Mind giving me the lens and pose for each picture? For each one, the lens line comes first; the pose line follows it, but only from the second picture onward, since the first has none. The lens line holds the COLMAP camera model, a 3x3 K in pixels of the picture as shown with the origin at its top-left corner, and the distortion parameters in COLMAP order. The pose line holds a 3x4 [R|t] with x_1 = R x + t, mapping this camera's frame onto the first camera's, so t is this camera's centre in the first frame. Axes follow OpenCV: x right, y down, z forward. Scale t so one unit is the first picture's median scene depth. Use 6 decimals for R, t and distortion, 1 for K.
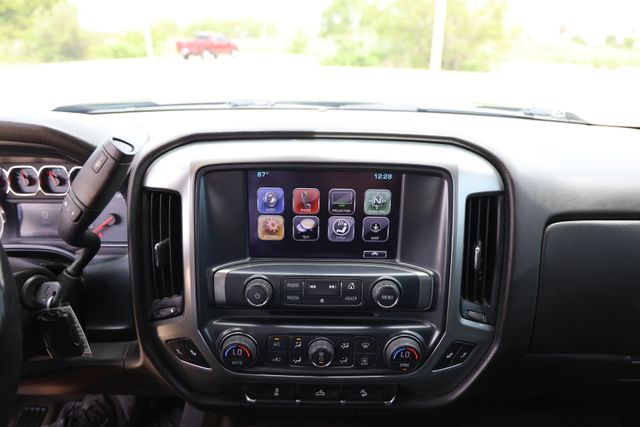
lens RADIAL K [[726.5, 0, 320.0], [0, 726.5, 213.5], [0, 0, 1]] dist [-0.008613, -0.005540]
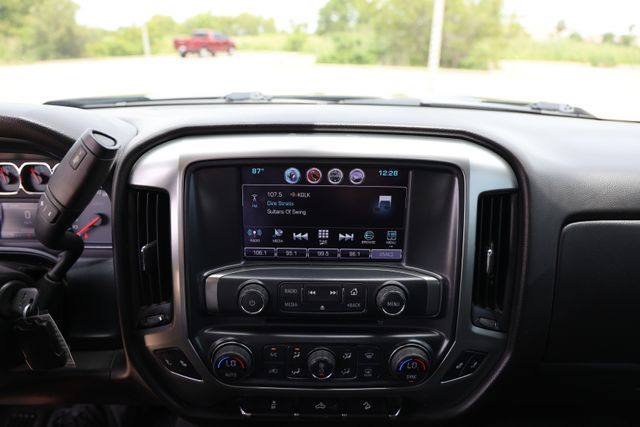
lens RADIAL K [[718.8, 0, 320.0], [0, 718.8, 213.5], [0, 0, 1]] dist [-0.016908, 0.007887]
pose [[0.999994, -0.001445, 0.003271, -0.002690], [0.001436, 0.999995, 0.002739, -0.002004], [-0.003275, -0.002734, 0.999991, 0.077163]]
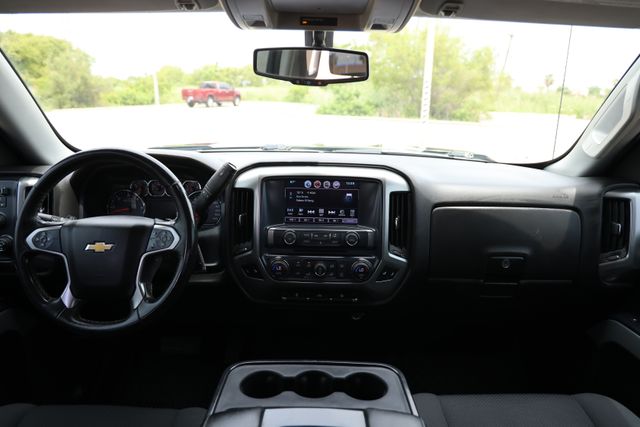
lens RADIAL K [[841.0, 0, 320.0], [0, 841.0, 213.5], [0, 0, 1]] dist [0.015459, -0.007120]
pose [[0.999977, 0.006045, 0.003207, -0.006614], [-0.005789, 0.997205, -0.074496, 0.193230], [-0.003648, 0.074476, 0.997216, -1.250763]]
